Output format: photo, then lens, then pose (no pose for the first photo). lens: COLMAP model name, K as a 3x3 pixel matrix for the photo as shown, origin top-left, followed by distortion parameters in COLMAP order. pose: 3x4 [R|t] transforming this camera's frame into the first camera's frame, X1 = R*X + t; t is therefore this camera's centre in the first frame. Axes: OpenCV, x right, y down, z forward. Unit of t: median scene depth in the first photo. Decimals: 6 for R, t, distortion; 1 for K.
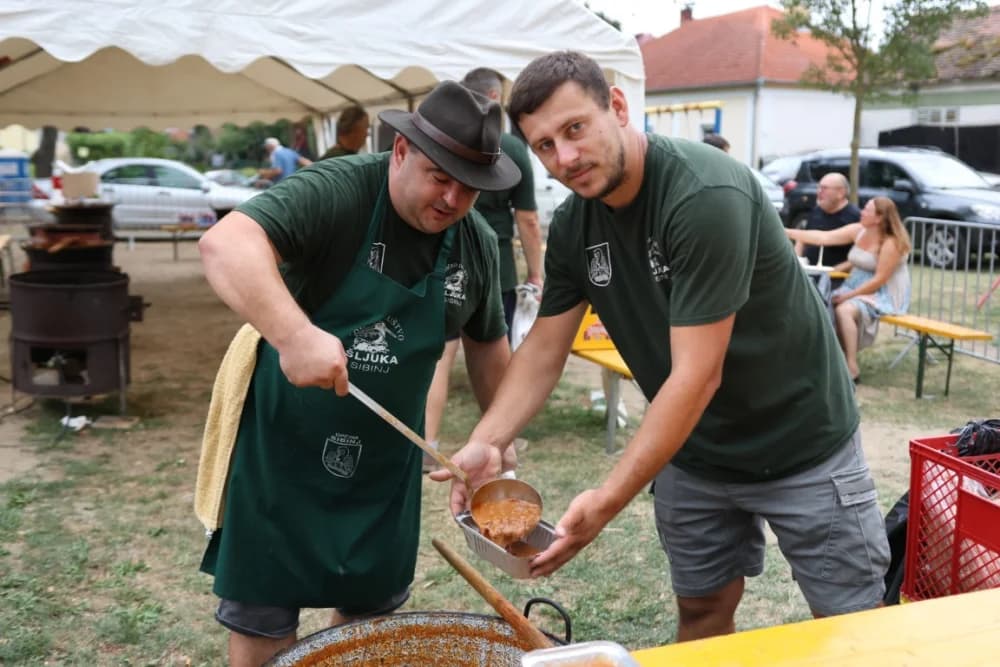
lens RADIAL K [[1071.0, 0, 500.0], [0, 1071.0, 333.5], [0, 0, 1]] dist [0.002457, 0.007944]
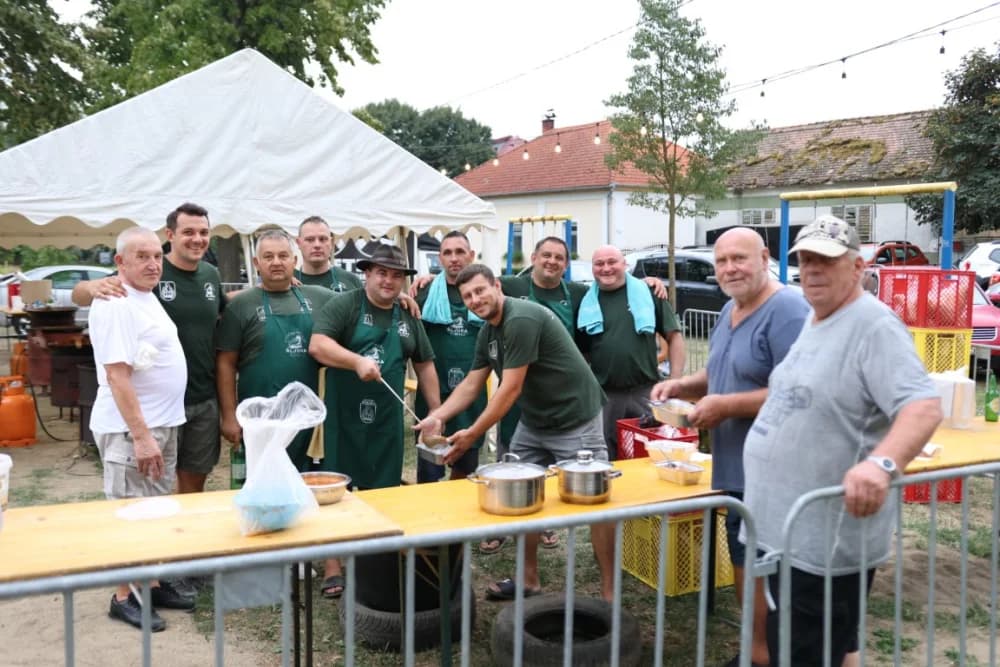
lens RADIAL K [[1071.0, 0, 500.0], [0, 1071.0, 333.5], [0, 0, 1]] dist [0.002457, 0.007944]
pose [[0.993473, -0.023240, 0.111675, -0.010748], [0.032092, 0.996426, -0.078130, 0.010125], [-0.109460, 0.081204, 0.990669, -0.135167]]
